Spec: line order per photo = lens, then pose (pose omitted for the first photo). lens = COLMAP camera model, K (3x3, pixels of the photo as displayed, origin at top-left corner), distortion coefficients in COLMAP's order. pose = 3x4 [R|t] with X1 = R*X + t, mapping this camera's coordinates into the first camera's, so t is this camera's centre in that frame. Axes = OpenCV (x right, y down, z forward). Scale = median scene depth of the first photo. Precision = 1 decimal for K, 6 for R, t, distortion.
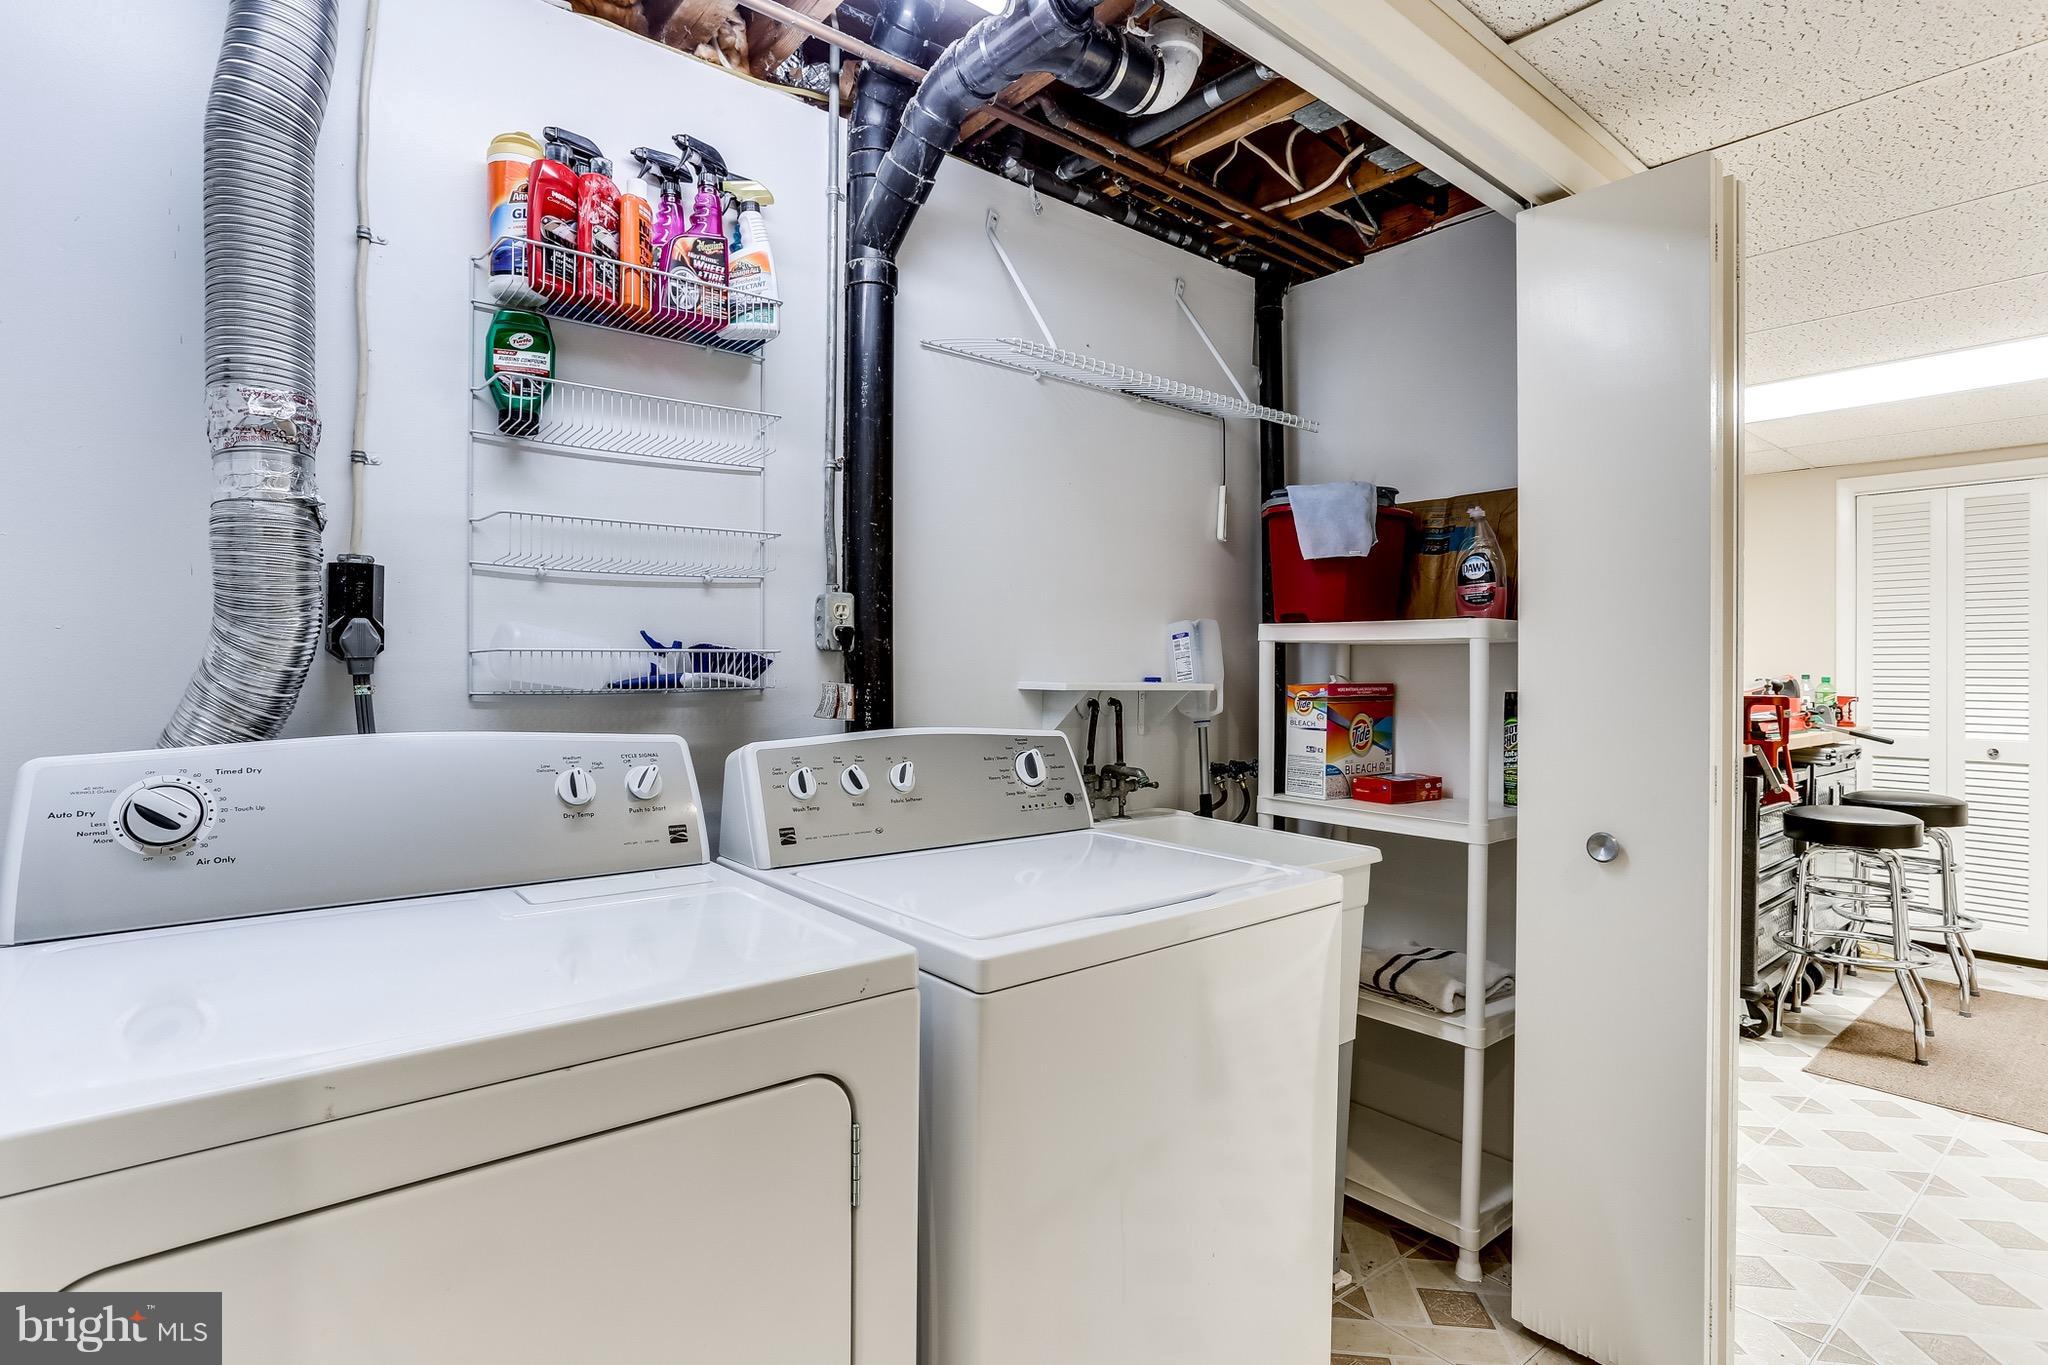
lens RADIAL K [[1012.5, 0, 1003.6], [0, 1012.5, 677.8], [0, 0, 1]] dist [-0.035029, 0.014787]
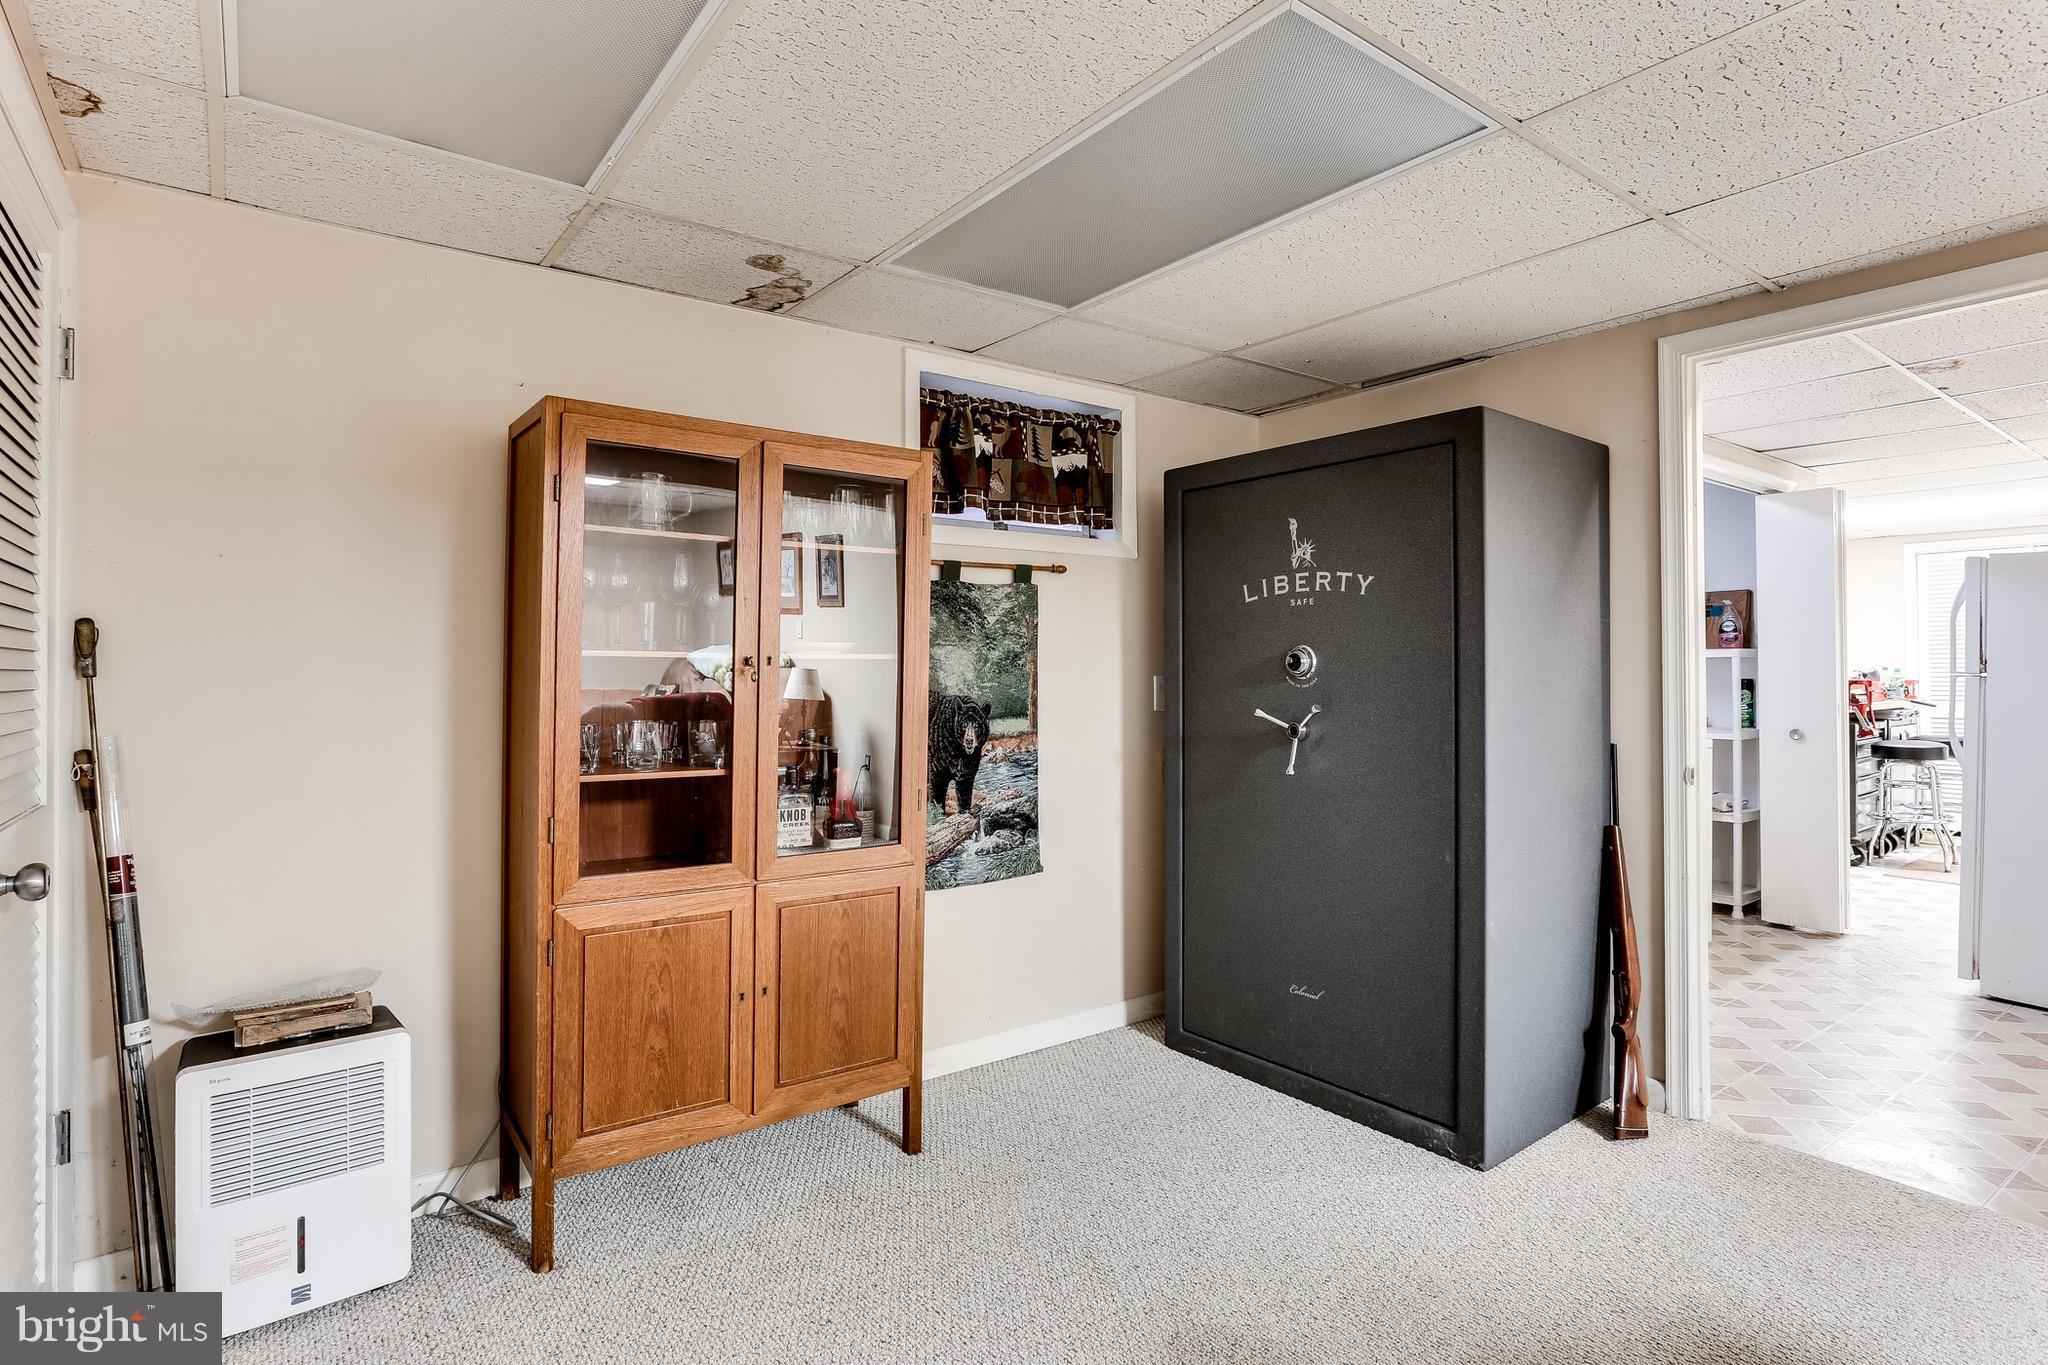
lens RADIAL K [[1012.5, 0, 1018.6], [0, 1012.5, 670.0], [0, 0, 1]] dist [-0.035029, 0.014787]
pose [[0.998566, -0.013653, -0.051768, -0.677039], [0.013315, 0.999888, -0.006866, -0.008405], [0.051856, 0.006166, 0.998636, -0.897283]]
